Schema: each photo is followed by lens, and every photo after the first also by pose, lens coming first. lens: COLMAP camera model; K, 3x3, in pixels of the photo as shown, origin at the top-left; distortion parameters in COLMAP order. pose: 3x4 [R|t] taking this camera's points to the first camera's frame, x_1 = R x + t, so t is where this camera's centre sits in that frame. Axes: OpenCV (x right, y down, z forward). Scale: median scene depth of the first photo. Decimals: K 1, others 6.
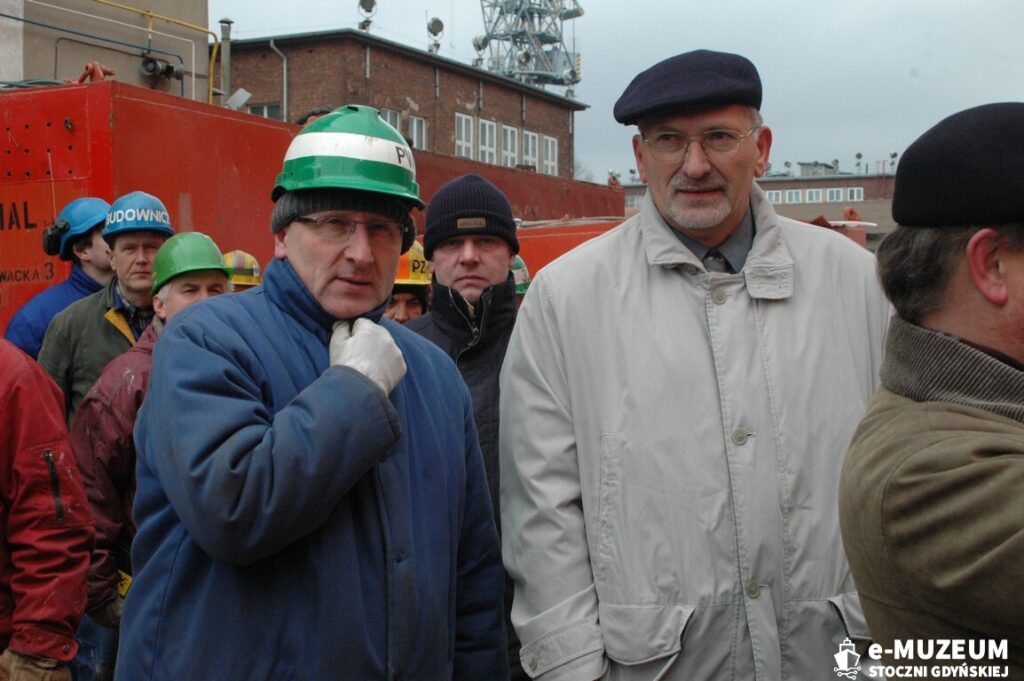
lens RADIAL K [[1491.6, 0, 512.0], [0, 1491.6, 340.5], [0, 0, 1]] dist [0.010204, 0.032187]
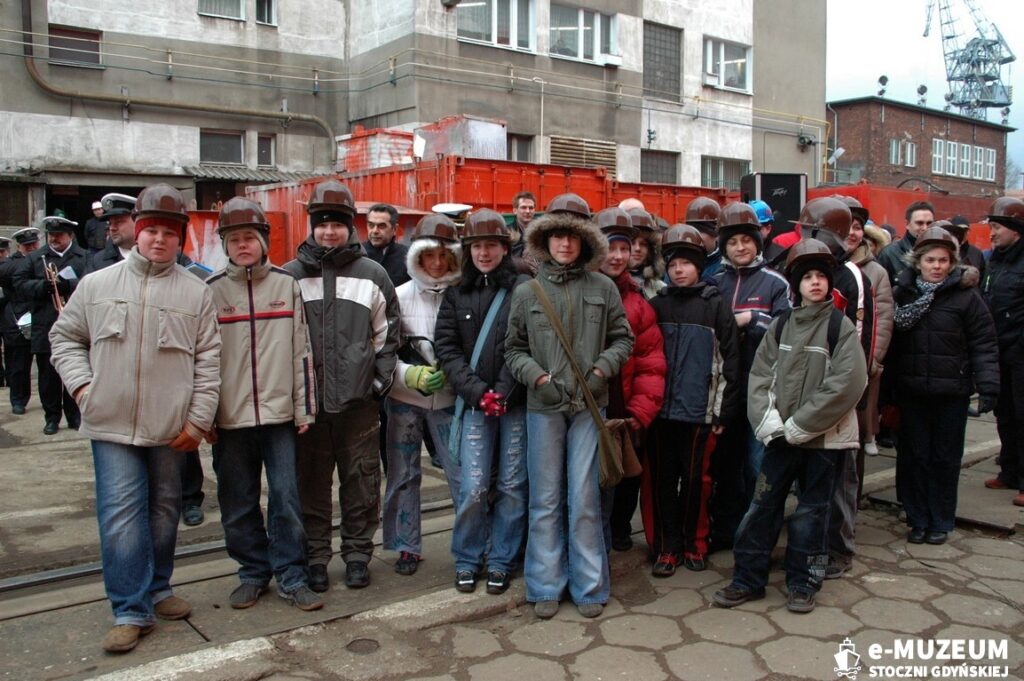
lens RADIAL K [[943.1, 0, 512.0], [0, 943.1, 340.5], [0, 0, 1]] dist [-0.043699, 0.011407]
pose [[0.905185, 0.039351, -0.423193, -0.011524], [-0.008164, 0.997131, 0.075255, 0.006882], [0.424940, -0.064665, 0.902909, -0.219622]]
